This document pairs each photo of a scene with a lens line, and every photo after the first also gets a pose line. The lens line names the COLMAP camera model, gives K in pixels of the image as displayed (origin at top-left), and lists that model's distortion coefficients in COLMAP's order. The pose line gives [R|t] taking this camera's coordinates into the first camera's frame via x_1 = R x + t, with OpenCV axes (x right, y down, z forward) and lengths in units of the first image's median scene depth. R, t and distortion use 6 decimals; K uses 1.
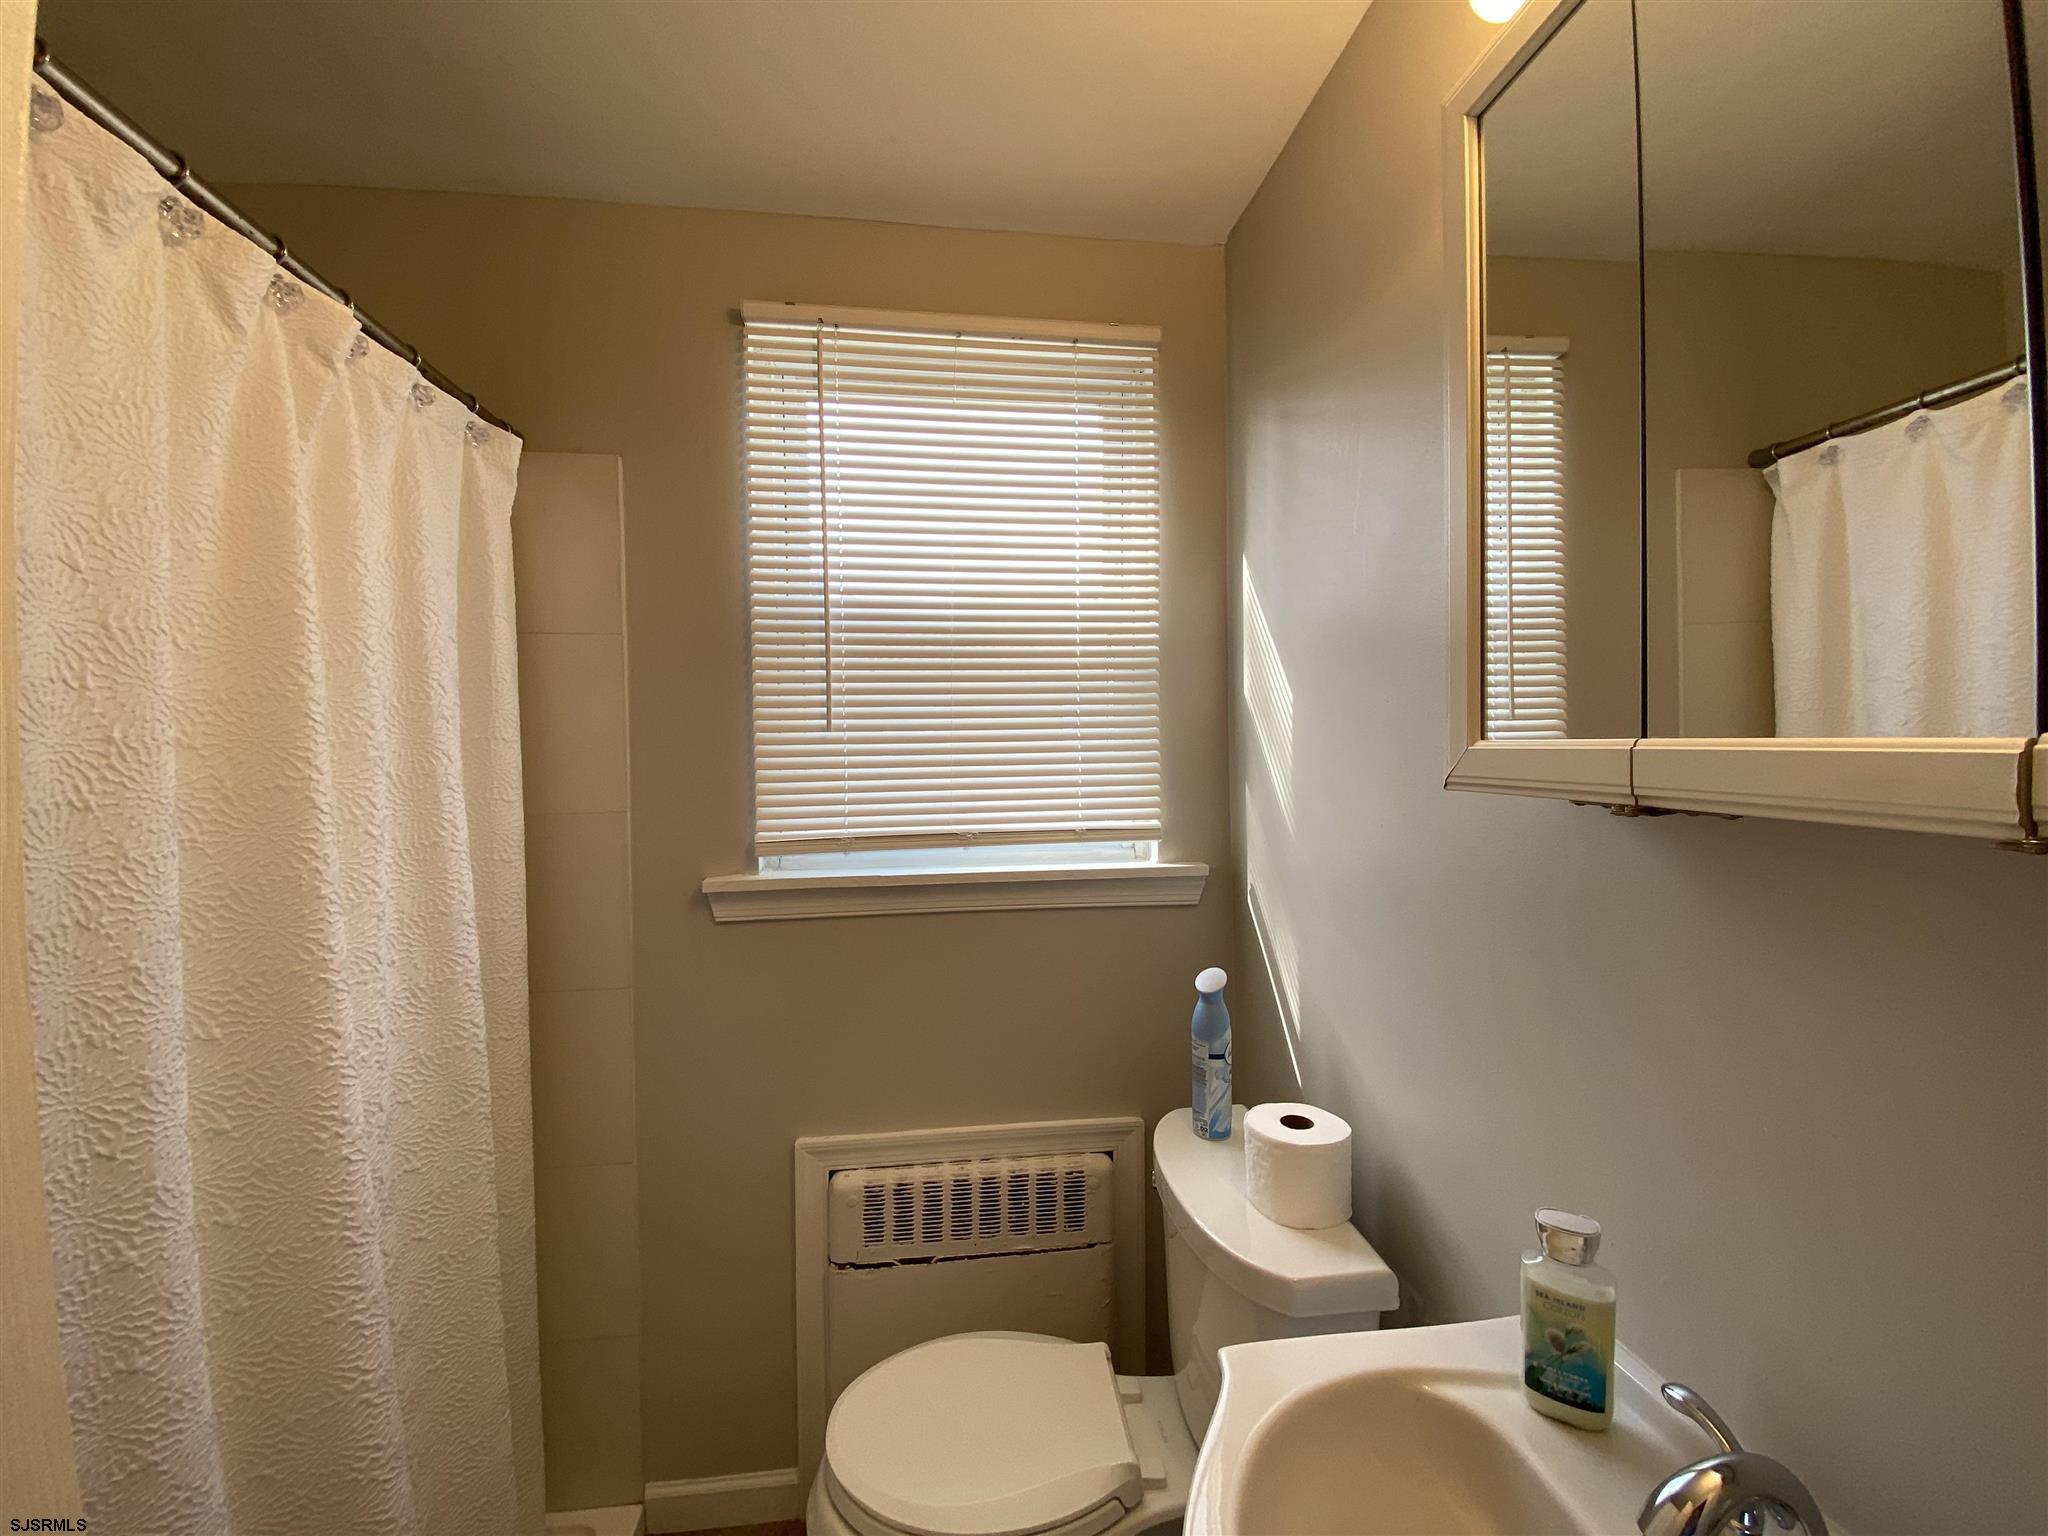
lens RADIAL K [[834.7, 0, 1024.1], [0, 834.7, 759.2], [0, 0, 1]] dist [0.001467, -0.017087]
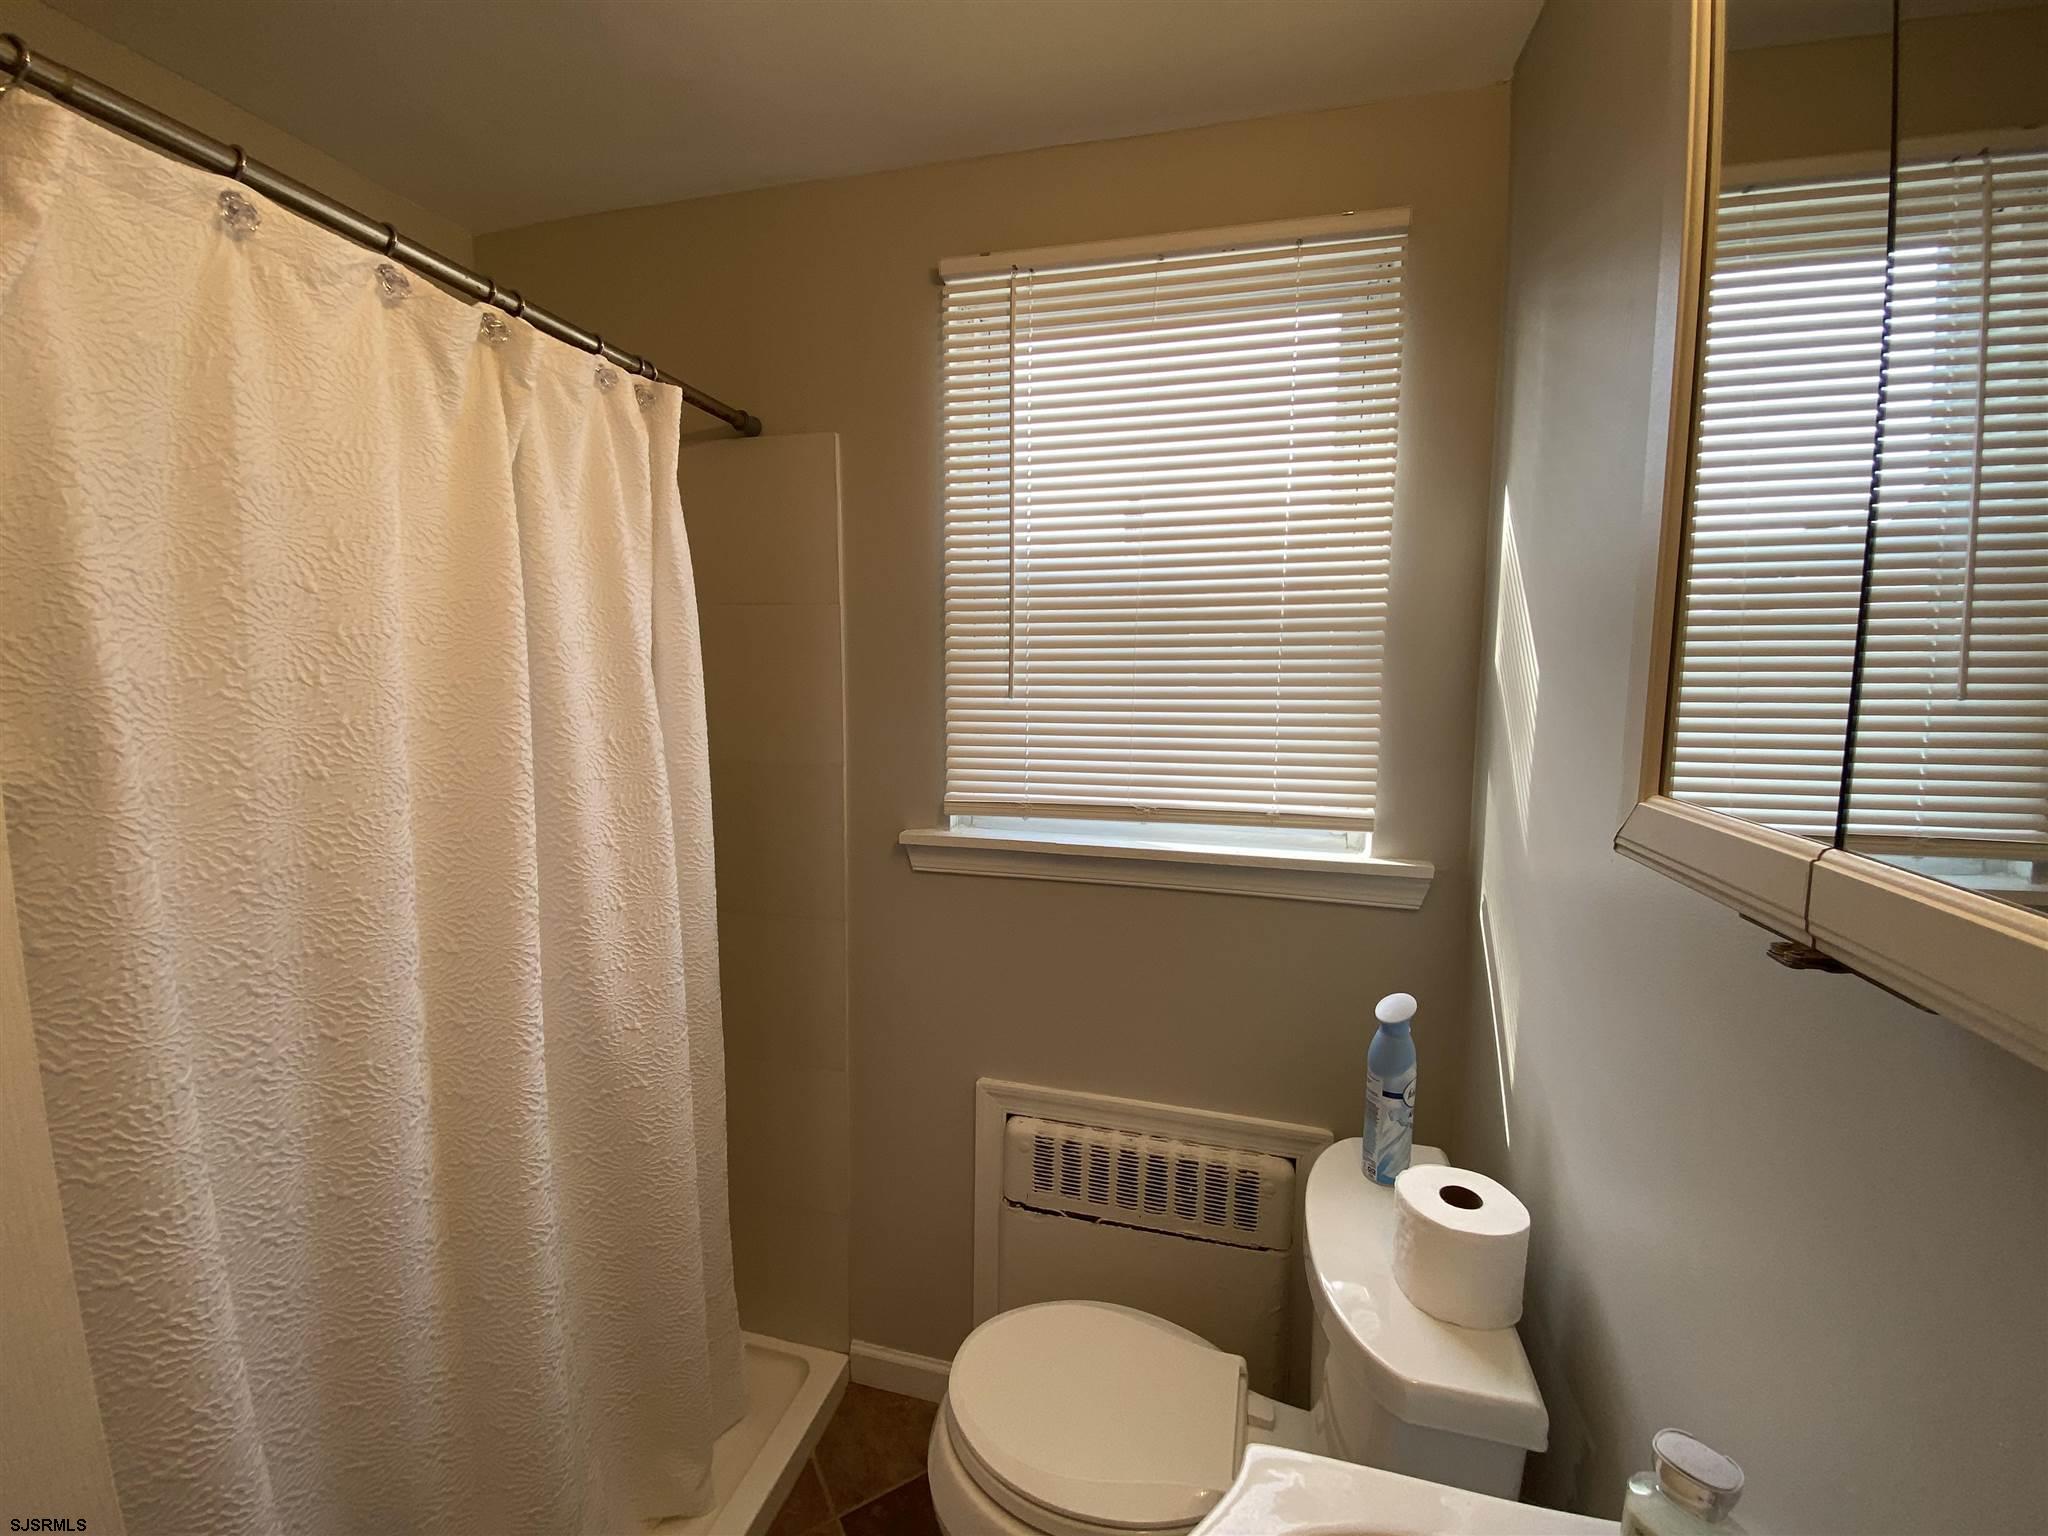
lens RADIAL K [[821.4, 0, 1031.2], [0, 821.4, 766.4], [0, 0, 1]] dist [-0.002663, -0.011836]
pose [[0.922340, 0.063388, -0.381145, 0.168241], [-0.027718, 0.994764, 0.098363, -0.048293], [0.385385, -0.080160, 0.919268, 0.094821]]
